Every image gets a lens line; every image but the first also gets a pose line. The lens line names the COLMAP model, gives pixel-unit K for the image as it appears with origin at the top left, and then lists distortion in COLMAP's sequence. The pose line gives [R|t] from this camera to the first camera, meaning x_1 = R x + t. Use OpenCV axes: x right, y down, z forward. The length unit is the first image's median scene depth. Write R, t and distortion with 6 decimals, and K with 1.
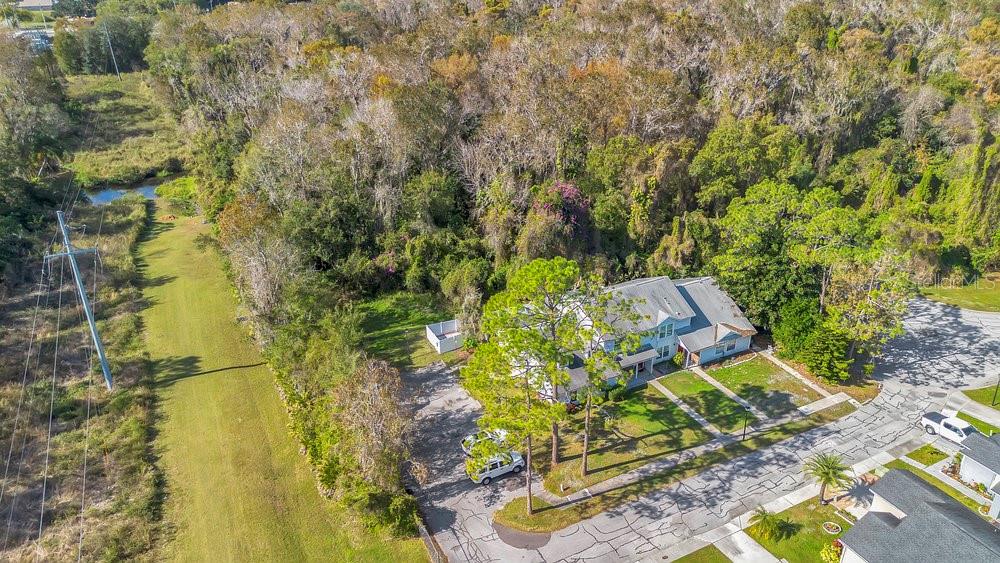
lens RADIAL K [[706.8, 0, 500.0], [0, 706.8, 281.5], [0, 0, 1]] dist [0.019644, -0.055292]
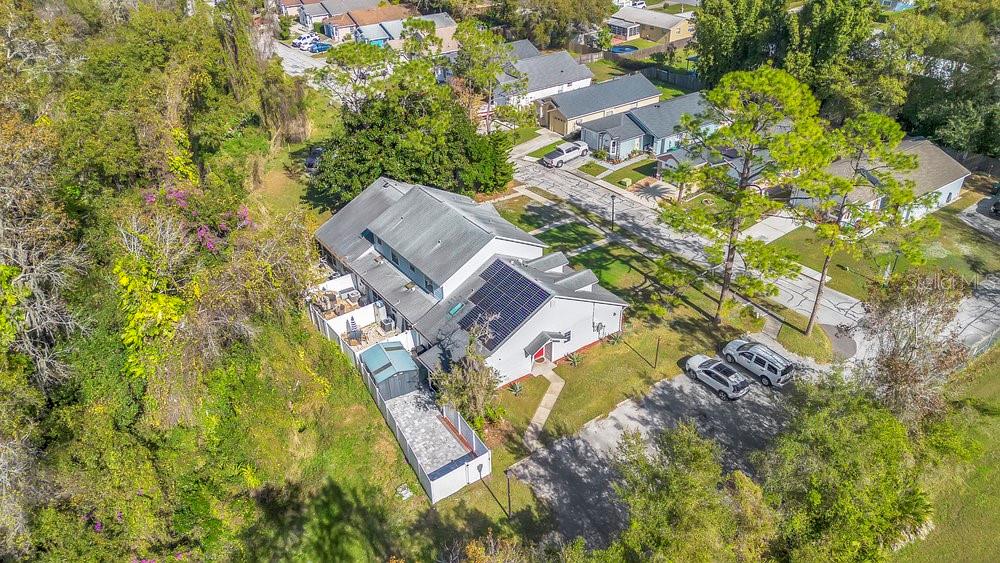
lens RADIAL K [[699.5, 0, 500.0], [0, 699.5, 281.5], [0, 0, 1]] dist [0.031822, -0.051854]
pose [[-0.142858, -0.497682, 0.855514, -0.527783], [0.456797, 0.733658, 0.503072, -0.299592], [-0.878025, 0.462665, 0.122530, 0.977487]]
